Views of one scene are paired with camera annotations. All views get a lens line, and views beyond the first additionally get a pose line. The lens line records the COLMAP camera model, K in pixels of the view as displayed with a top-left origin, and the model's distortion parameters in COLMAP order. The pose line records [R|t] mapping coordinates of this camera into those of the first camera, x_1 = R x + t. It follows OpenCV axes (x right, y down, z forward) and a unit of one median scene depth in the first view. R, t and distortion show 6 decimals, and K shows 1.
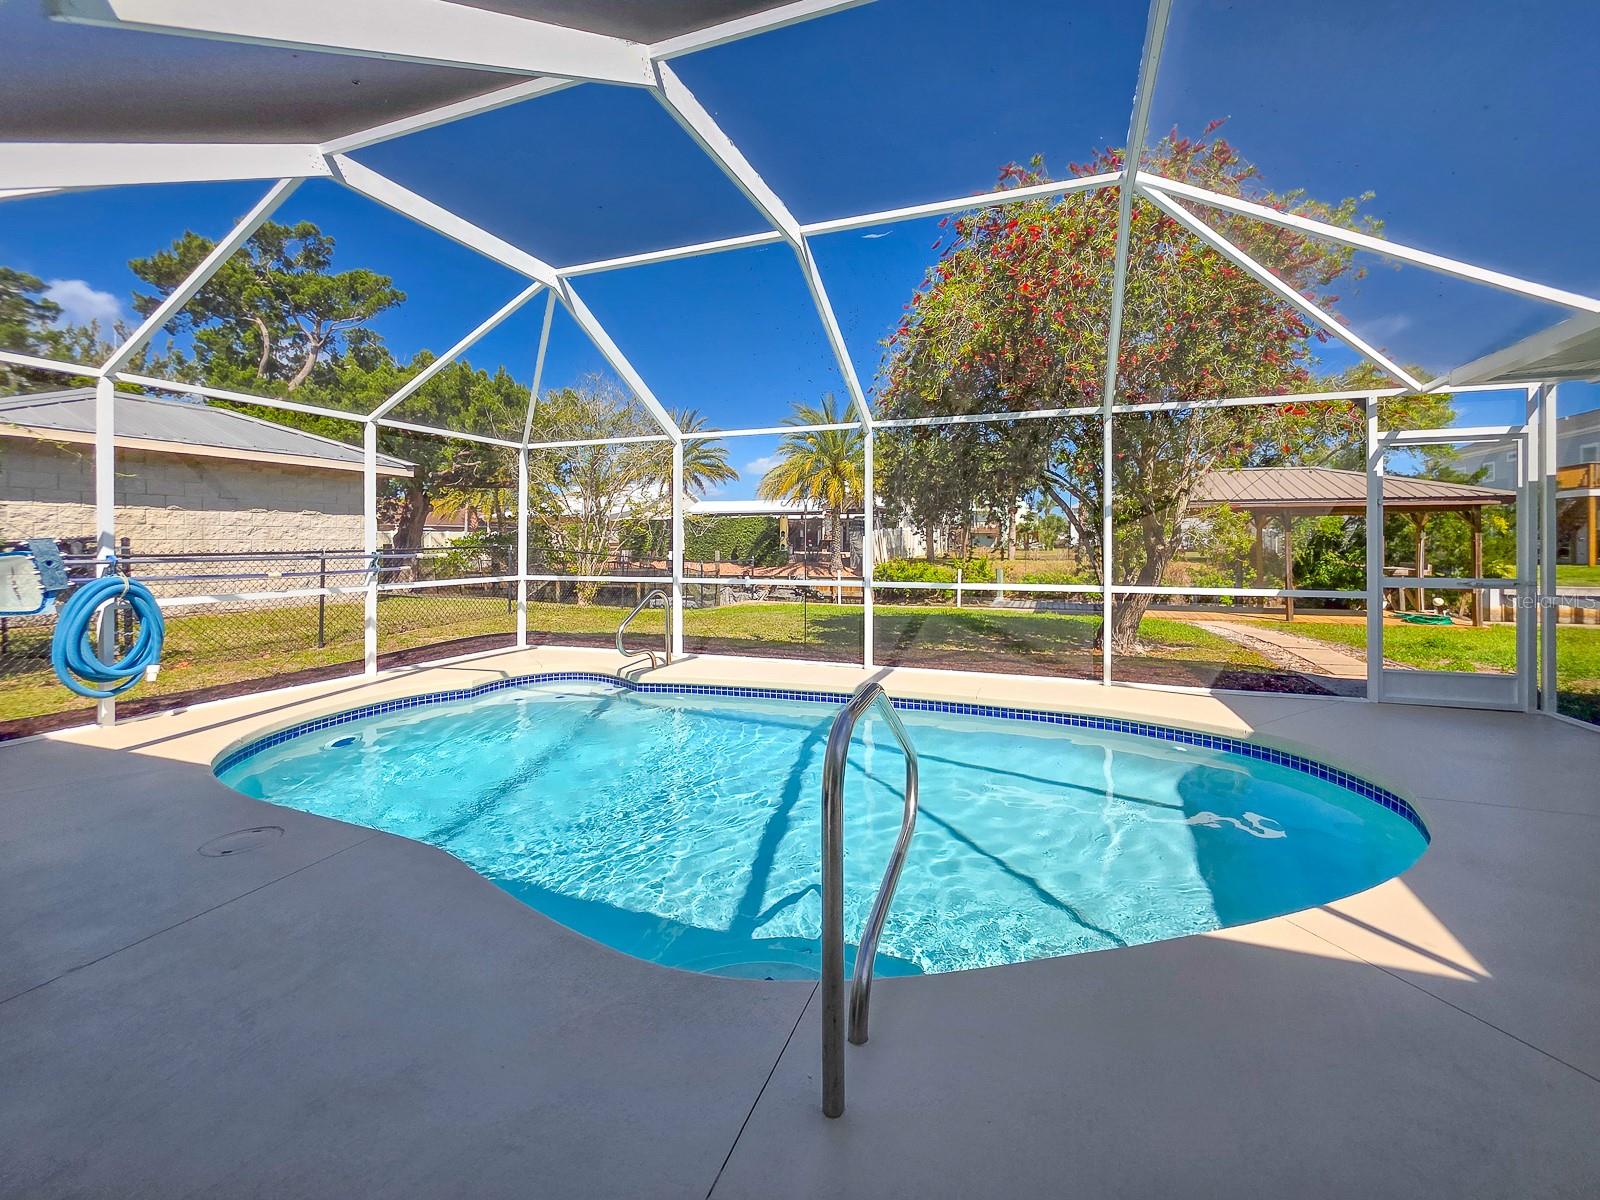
lens RADIAL K [[653.2, 0, 810.9], [0, 653.2, 590.1], [0, 0, 1]] dist [-0.002268, 0.000670]
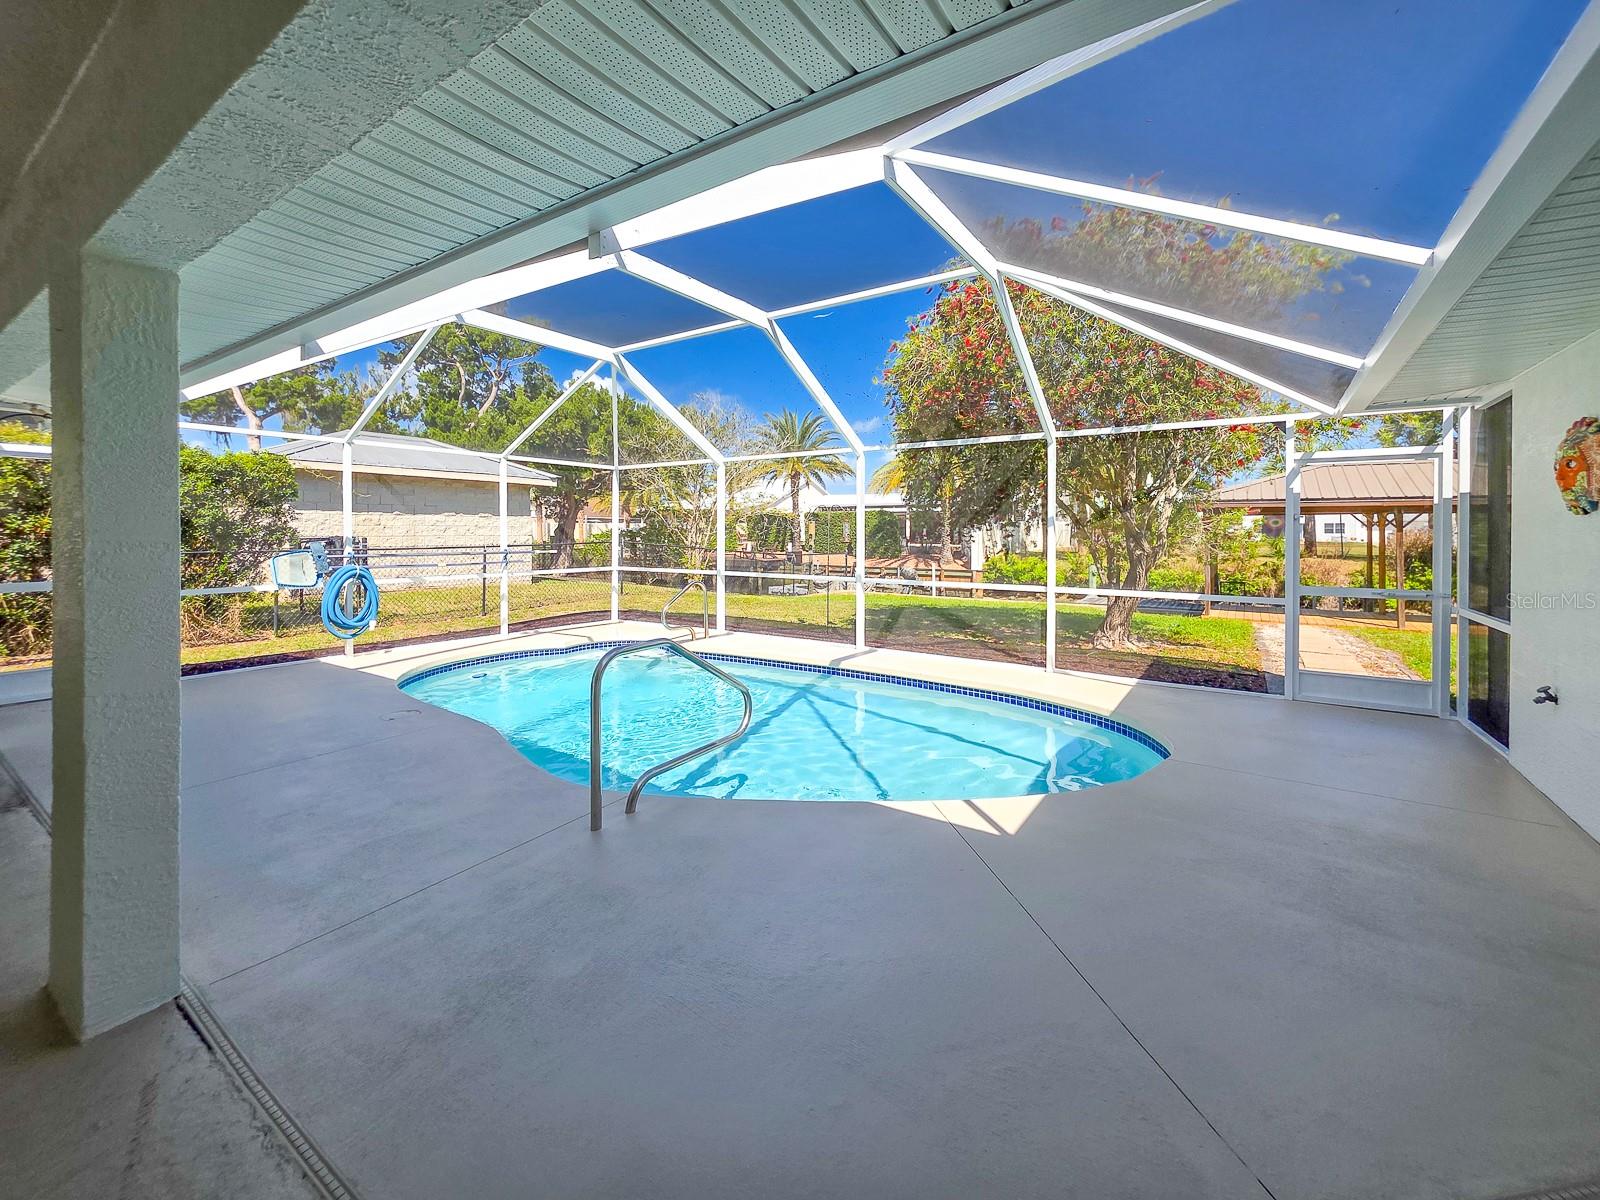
lens RADIAL K [[653.2, 0, 807.0], [0, 653.2, 601.7], [0, 0, 1]] dist [-0.002268, 0.000670]
pose [[0.971702, 0.031784, -0.234060, 0.301748], [-0.023726, 0.999028, 0.037162, -0.012588], [0.235014, -0.030557, 0.971512, -0.230426]]
